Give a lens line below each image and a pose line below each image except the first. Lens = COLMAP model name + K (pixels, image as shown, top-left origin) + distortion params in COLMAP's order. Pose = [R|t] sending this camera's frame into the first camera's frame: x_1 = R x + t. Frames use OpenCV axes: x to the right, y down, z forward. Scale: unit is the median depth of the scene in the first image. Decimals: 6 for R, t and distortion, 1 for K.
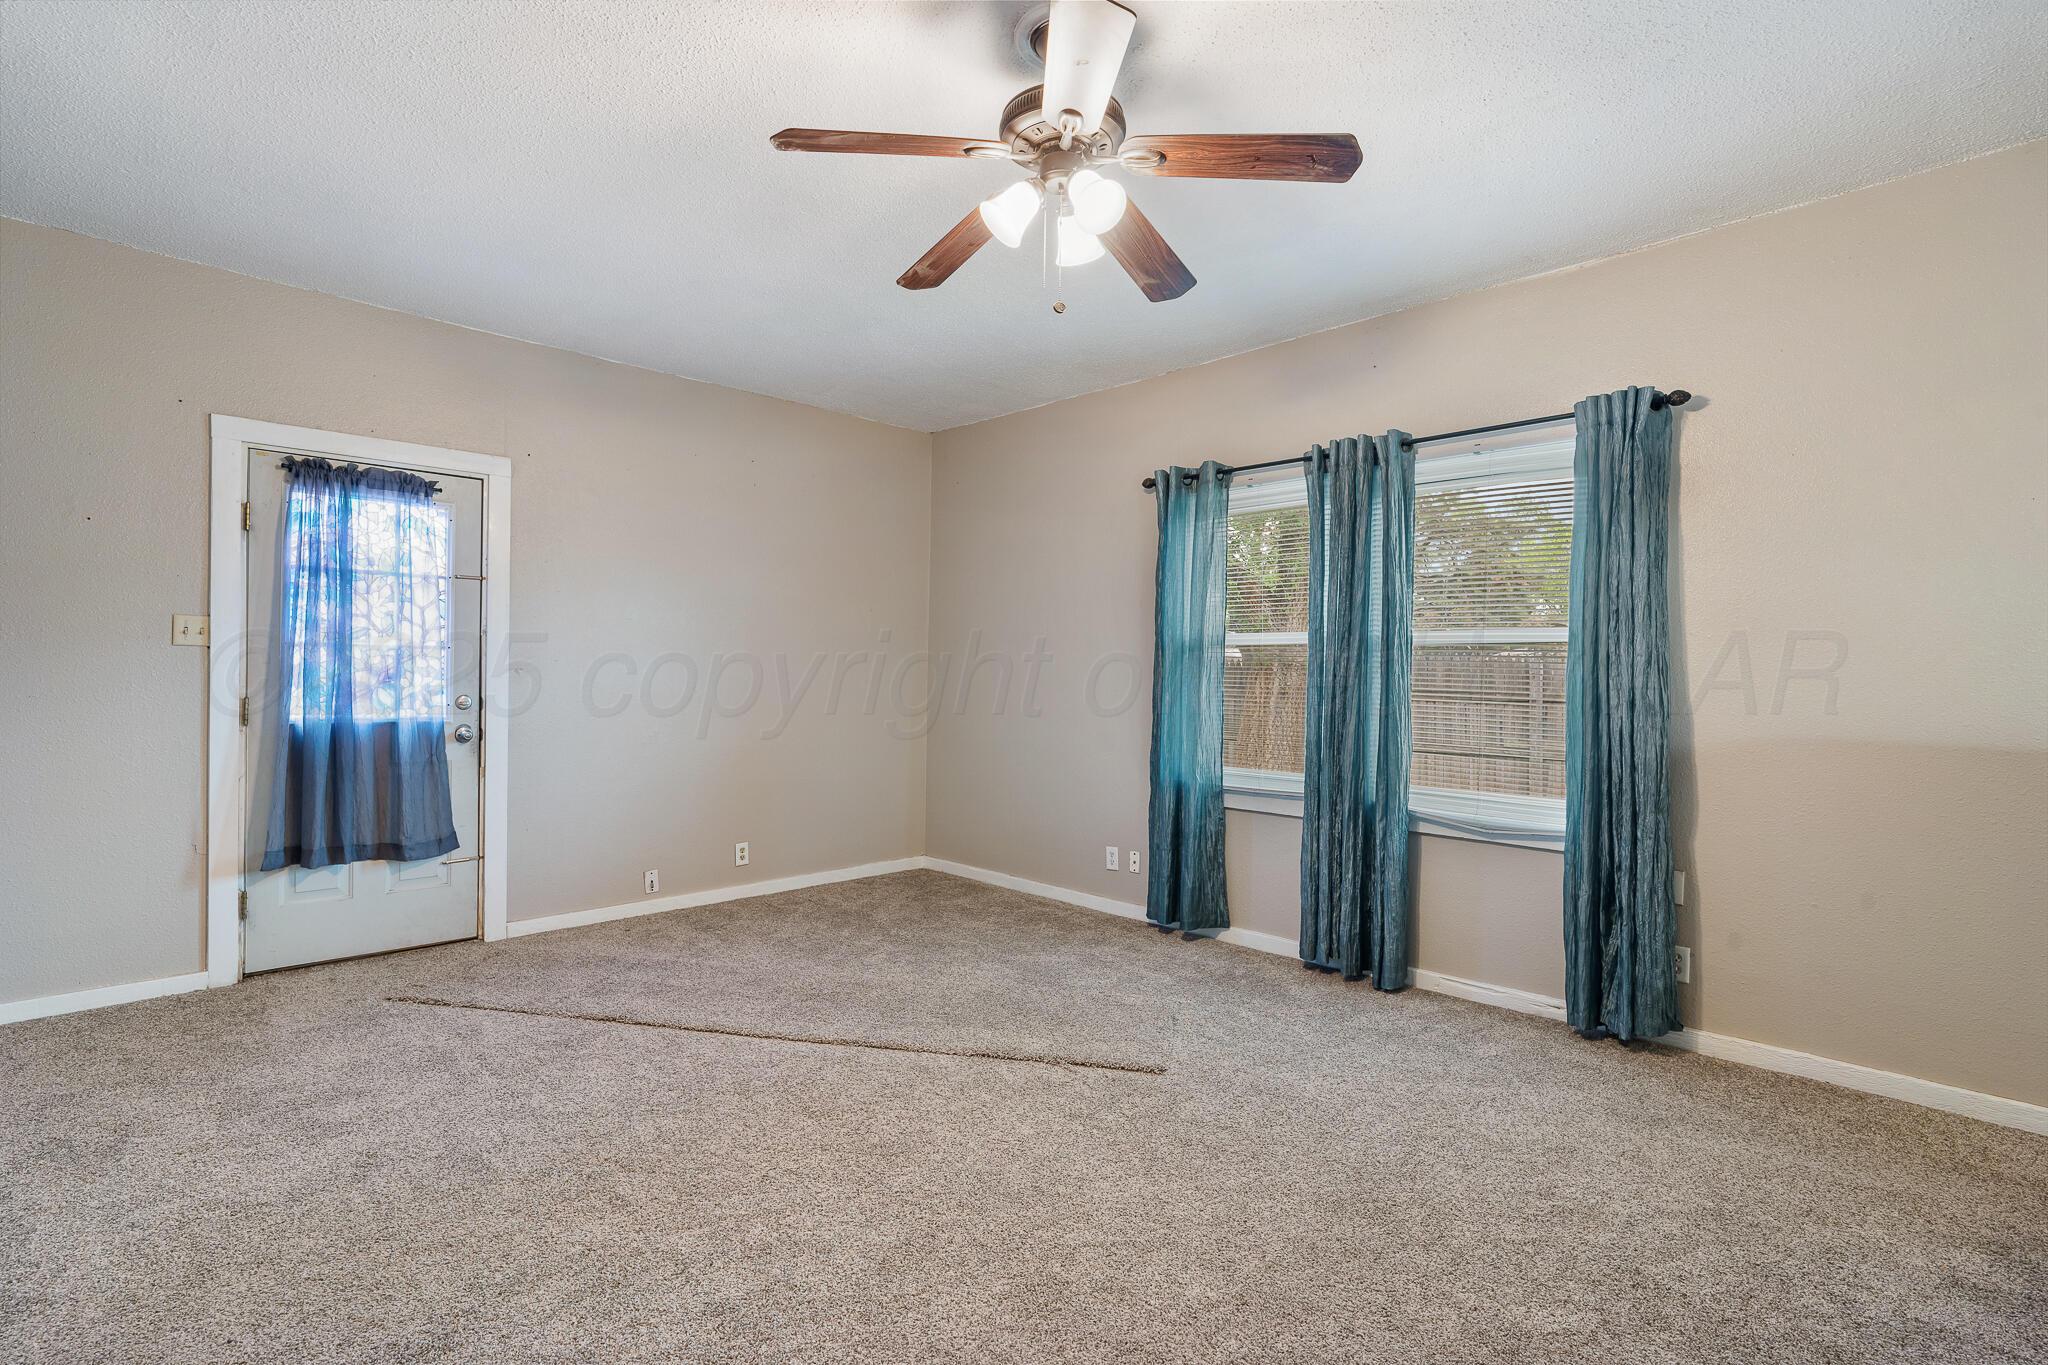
lens RADIAL K [[948.0, 0, 1024.0], [0, 948.0, 682.5], [0, 0, 1]] dist [-0.000032, 0.000240]
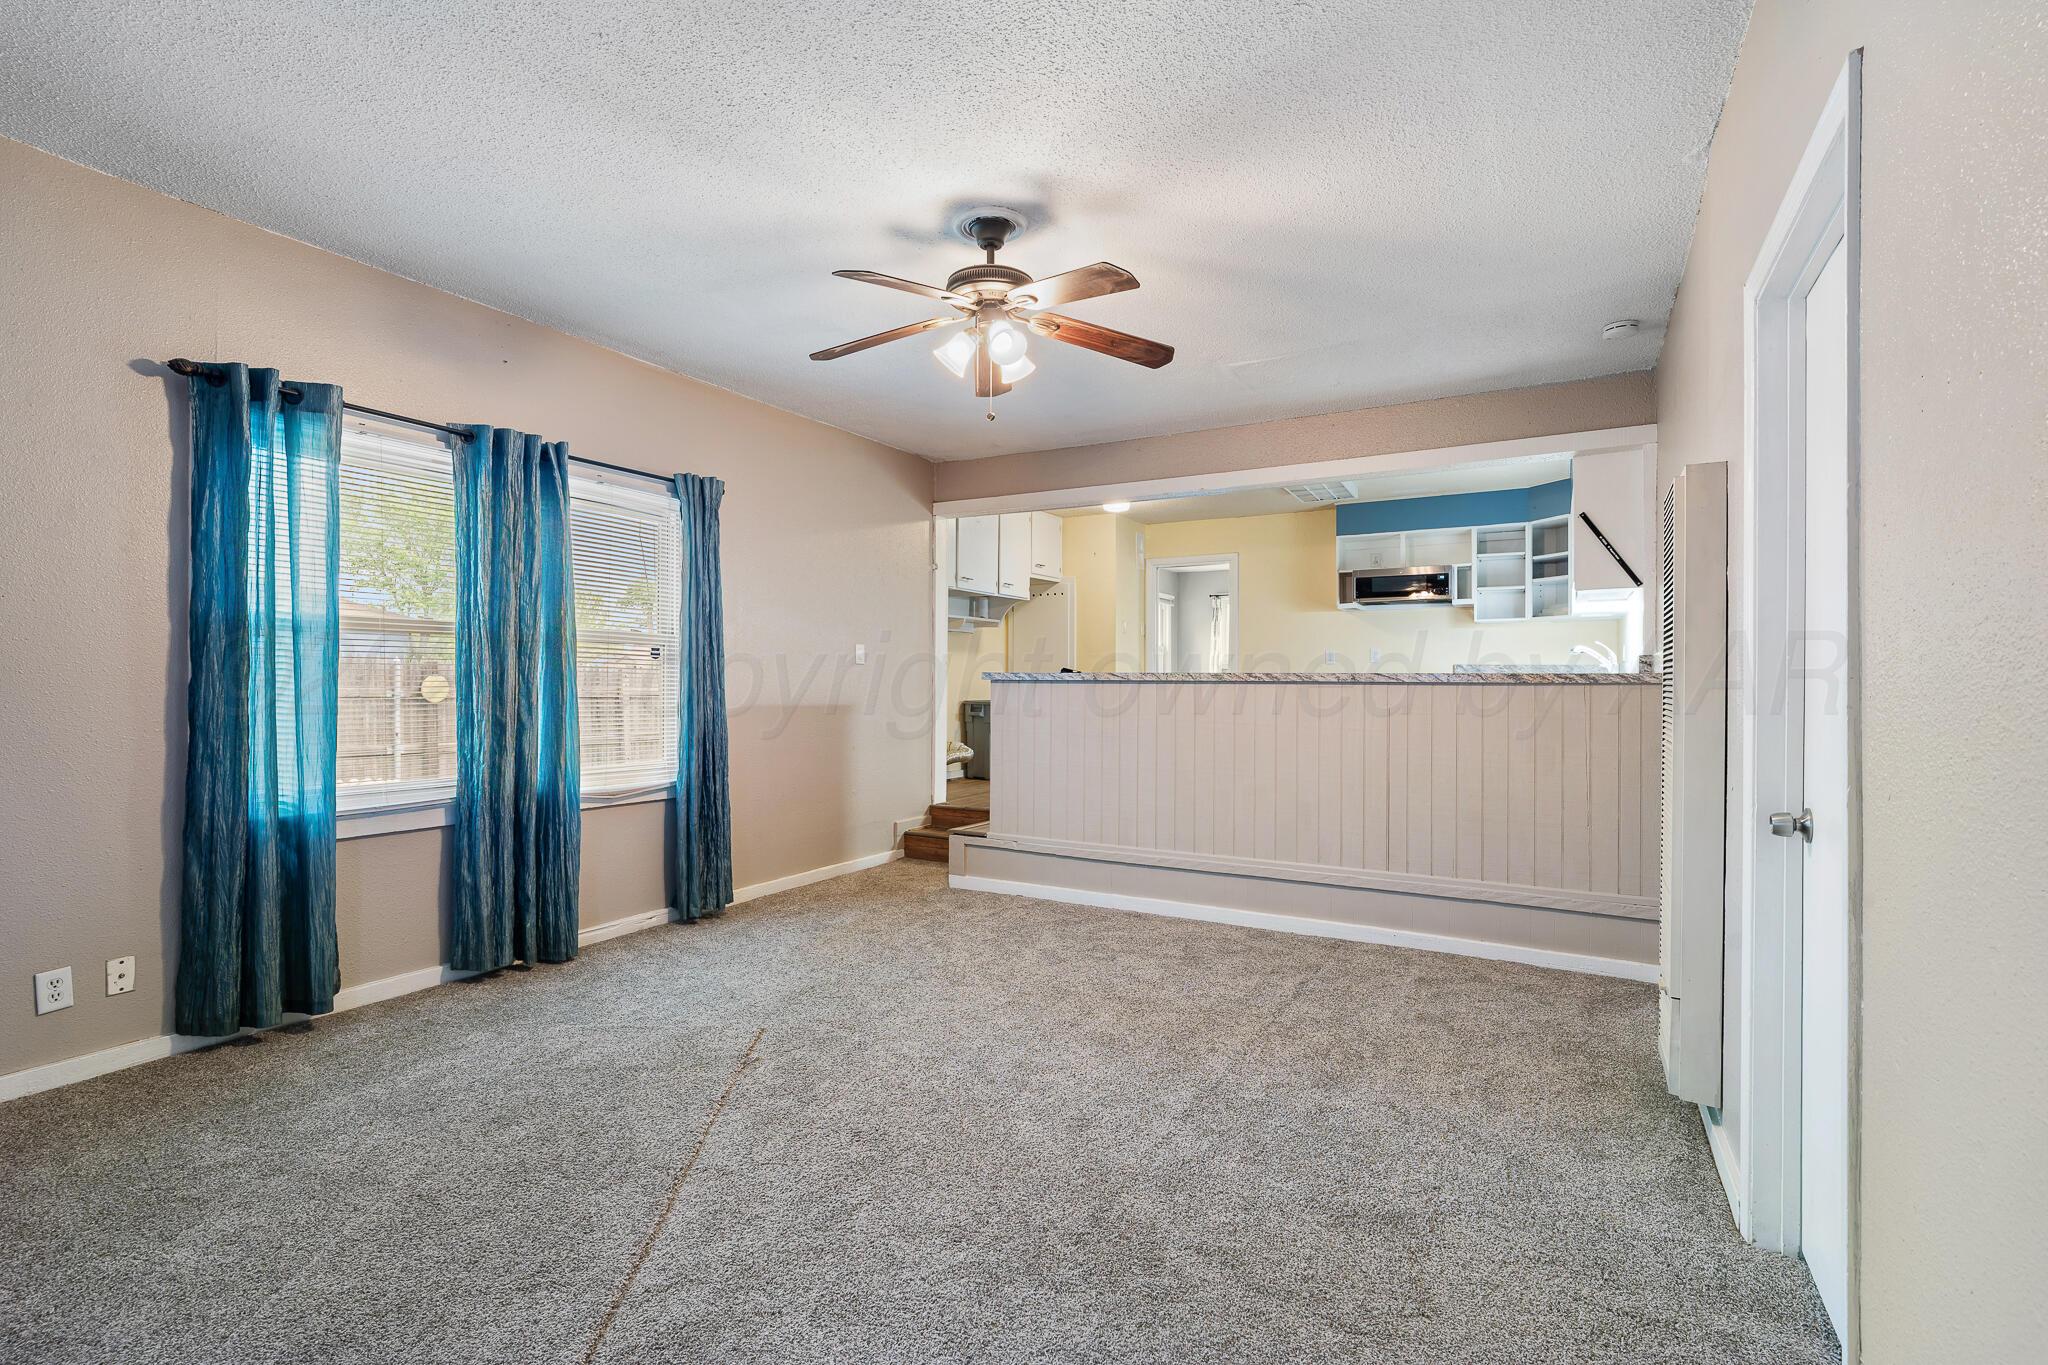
lens RADIAL K [[948.0, 0, 1024.0], [0, 948.0, 682.5], [0, 0, 1]] dist [-0.000032, 0.000240]
pose [[-0.261938, -0.017145, 0.964932, -0.746171], [-0.002005, 0.999850, 0.017221, -0.011412], [-0.965083, 0.002577, -0.261933, 0.730170]]
